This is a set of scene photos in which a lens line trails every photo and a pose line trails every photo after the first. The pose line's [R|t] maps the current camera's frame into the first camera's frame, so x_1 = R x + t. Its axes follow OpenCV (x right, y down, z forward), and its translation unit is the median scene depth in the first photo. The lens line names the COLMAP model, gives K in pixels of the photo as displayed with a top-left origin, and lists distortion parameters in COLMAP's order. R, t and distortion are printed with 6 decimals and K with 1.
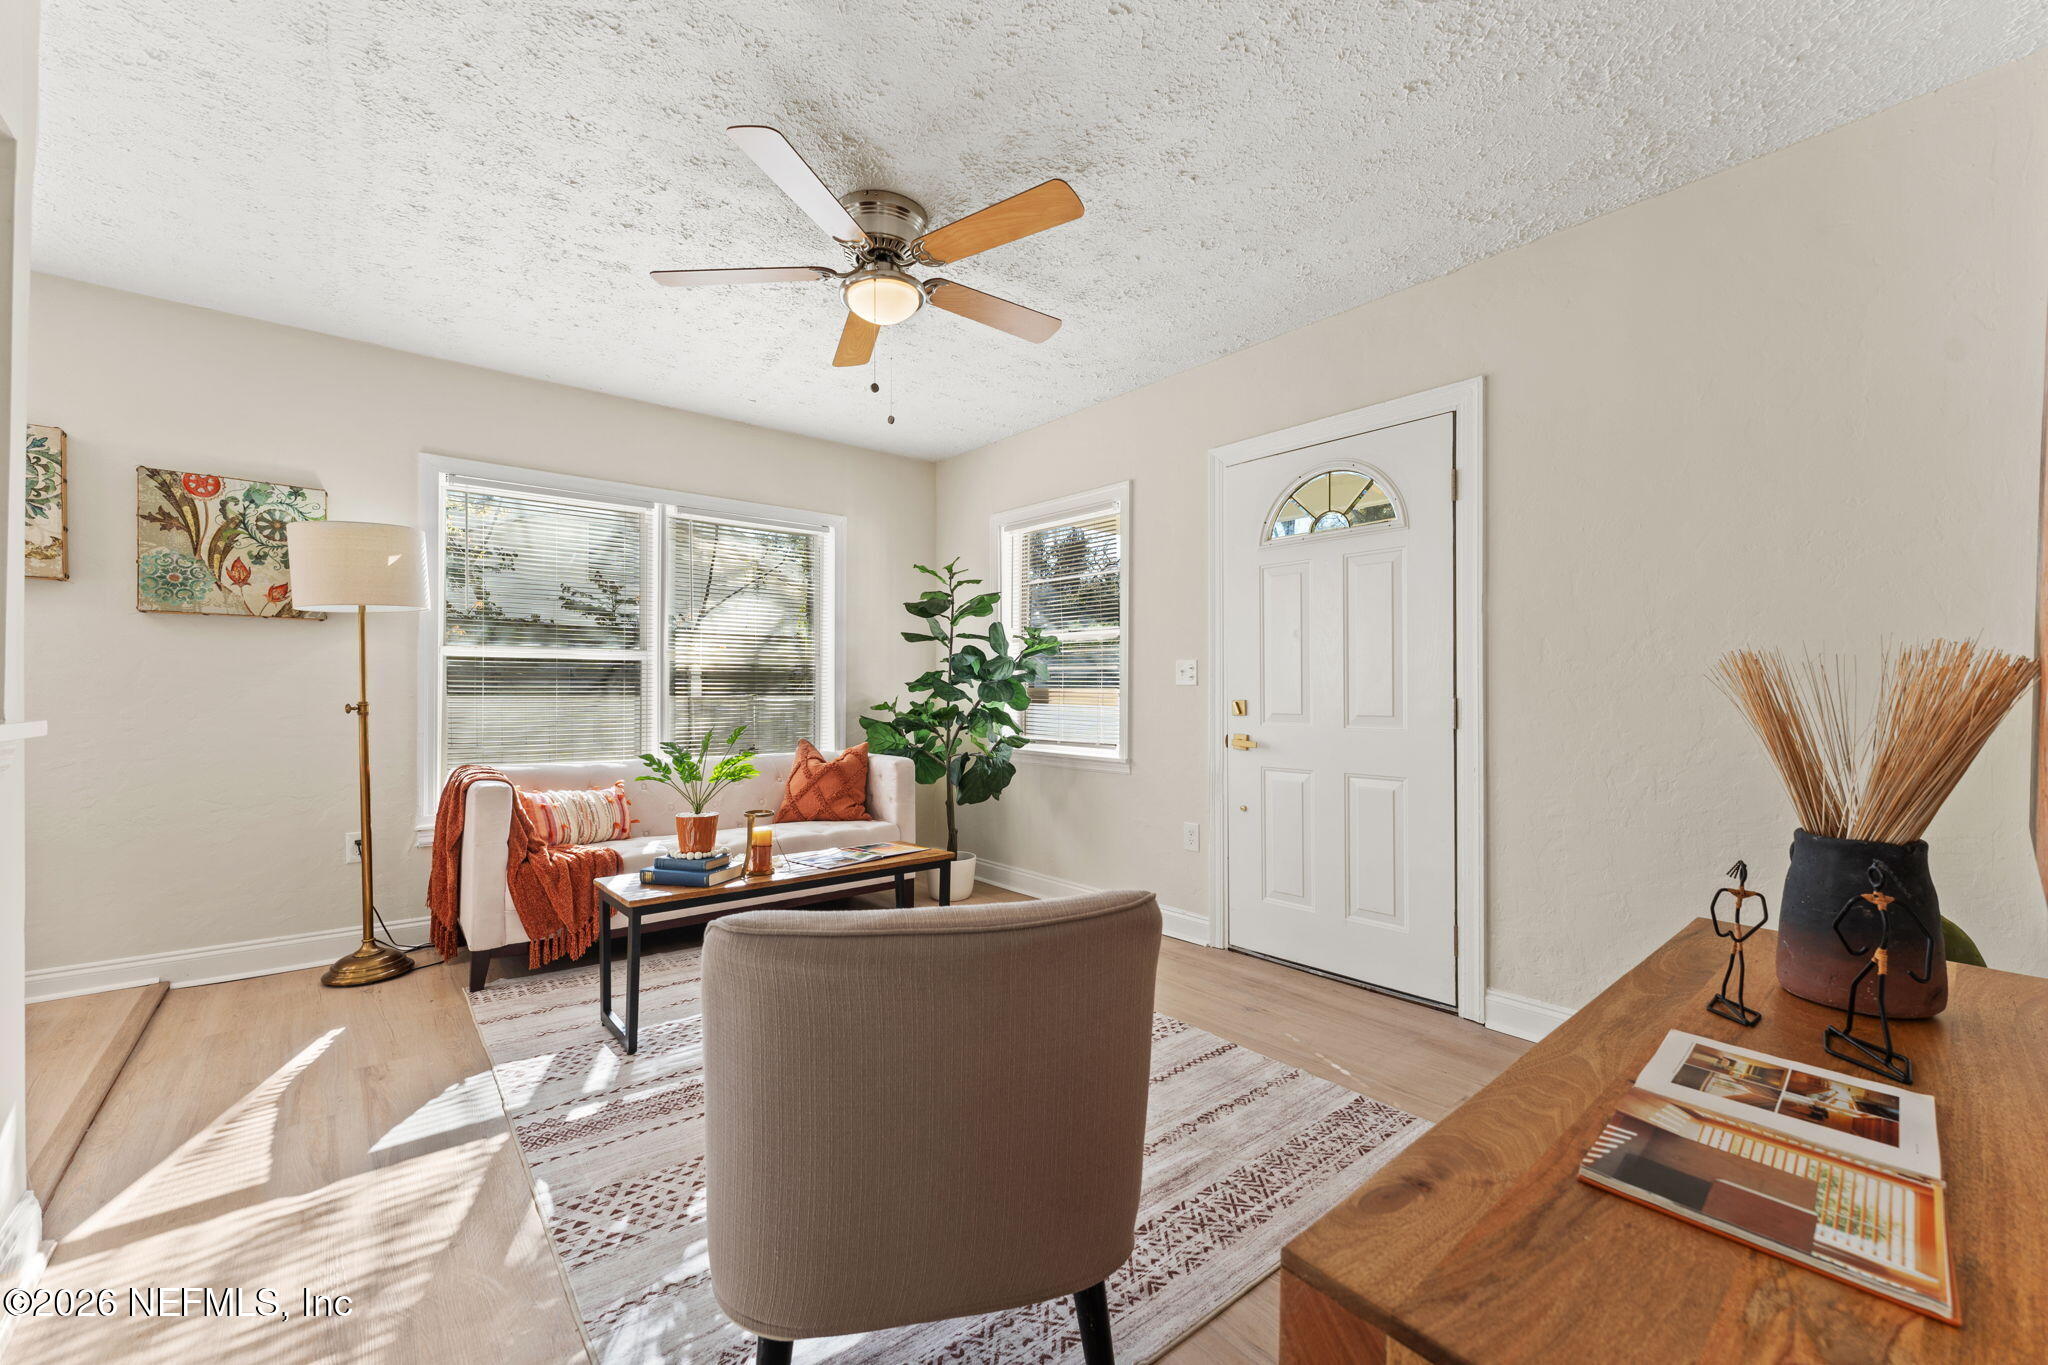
lens RADIAL K [[827.6, 0, 1038.5], [0, 827.6, 692.3], [0, 0, 1]] dist [0.004072, -0.000813]
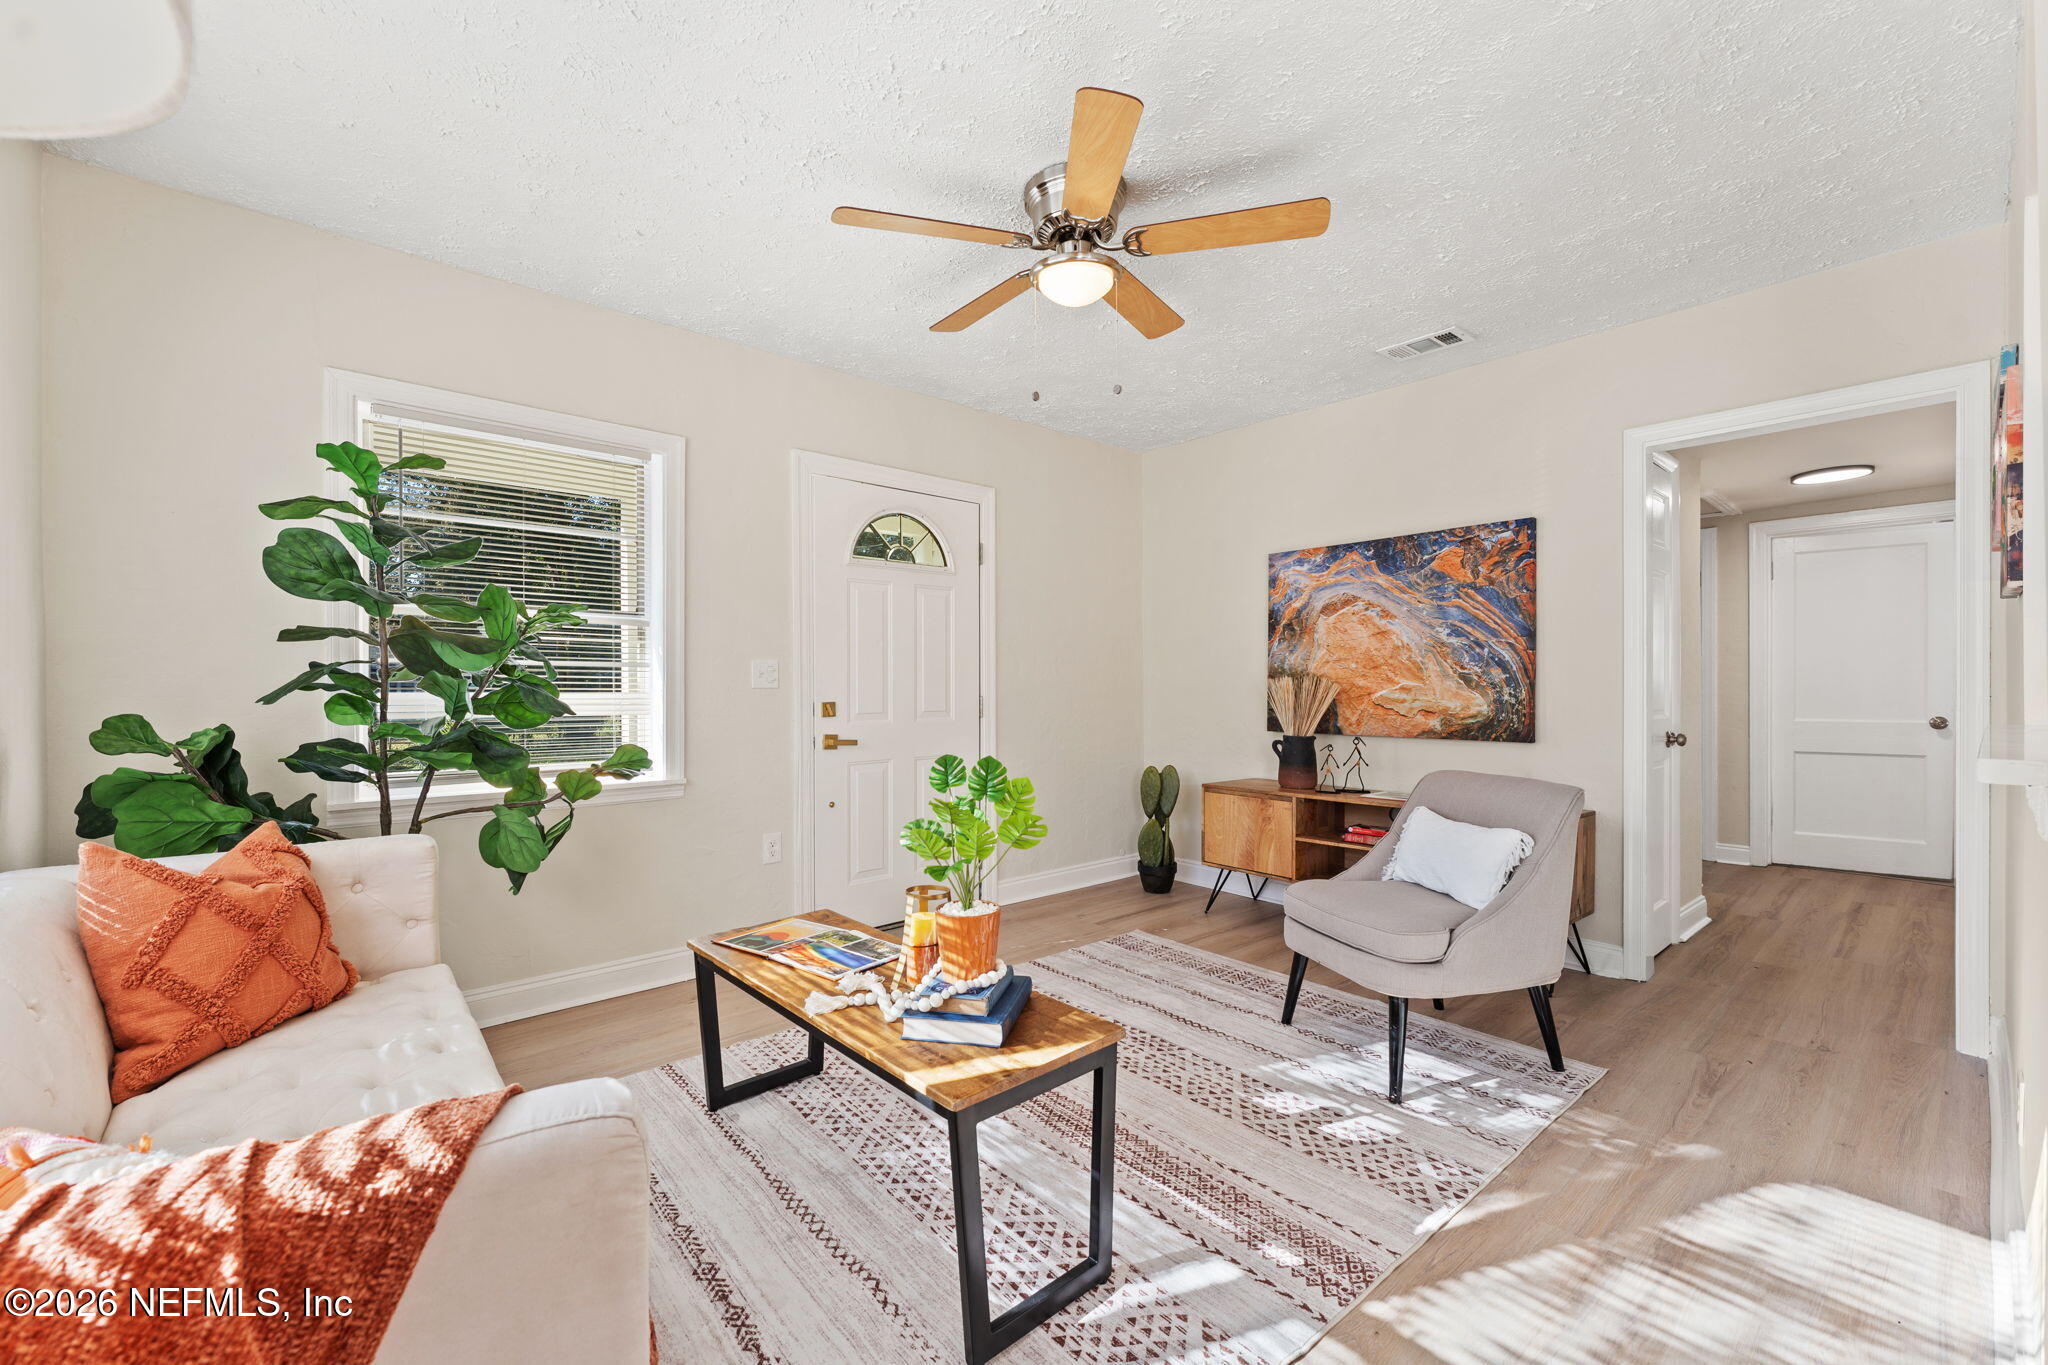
lens RADIAL K [[827.6, 0, 1012.8], [0, 827.6, 692.0], [0, 0, 1]] dist [0.004072, -0.000813]
pose [[-0.001239, -0.009107, 0.999958, -0.987072], [0.006023, 0.999940, 0.009114, -0.014536], [-0.999981, 0.006034, -0.001184, 0.941477]]
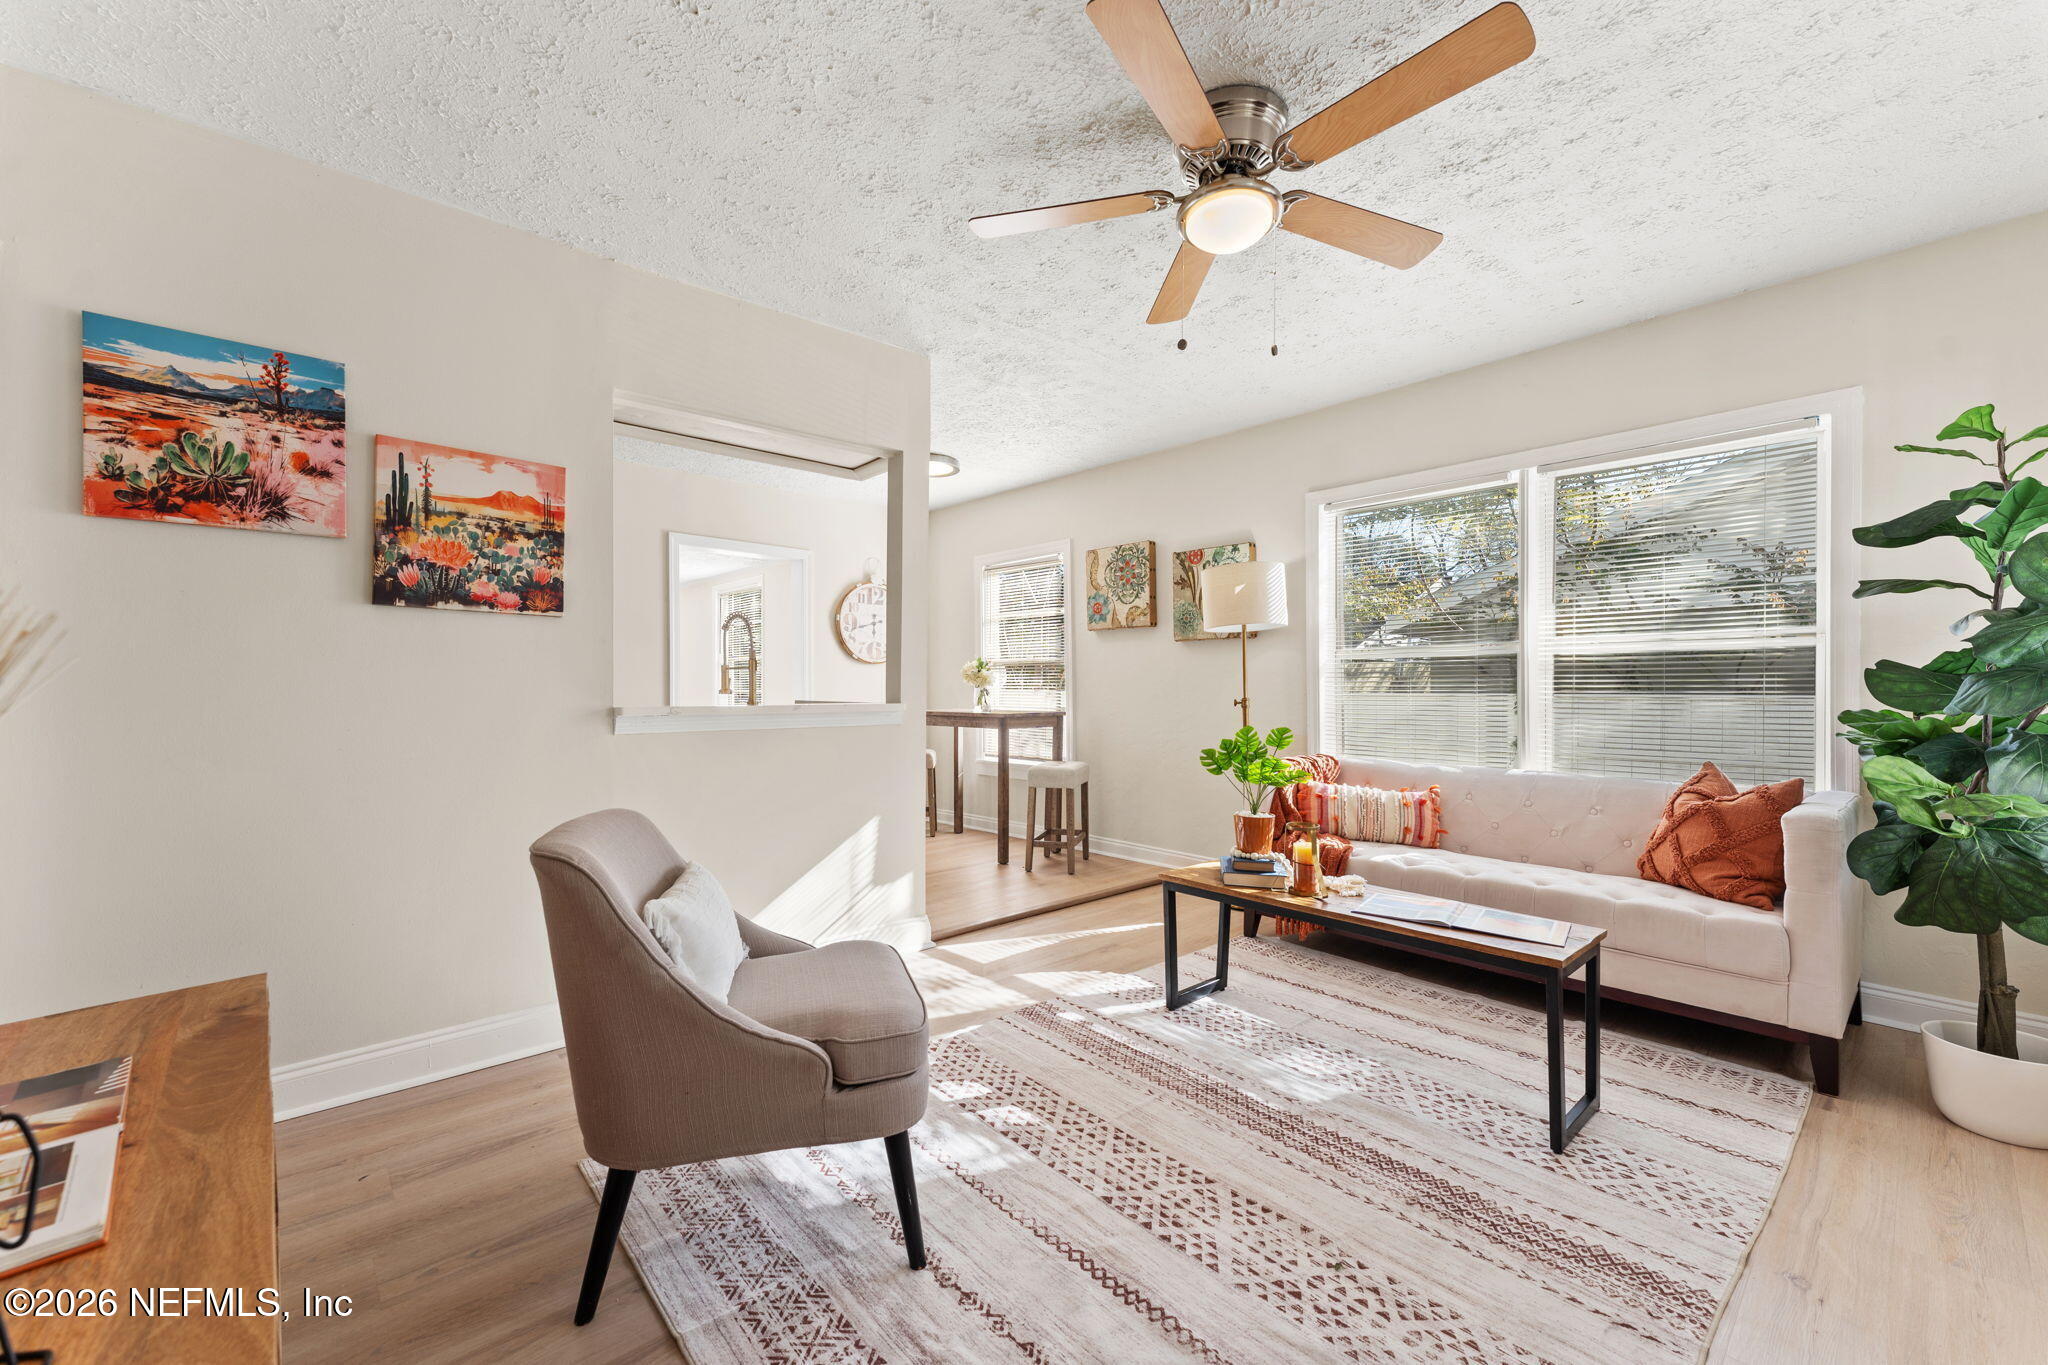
lens RADIAL K [[827.6, 0, 1008.0], [0, 827.6, 685.9], [0, 0, 1]] dist [0.004072, -0.000813]
pose [[0.016897, -0.004106, -0.999849, 0.563456], [-0.000297, 0.999992, -0.004111, -0.002680], [0.999857, 0.000366, 0.016896, 0.668961]]
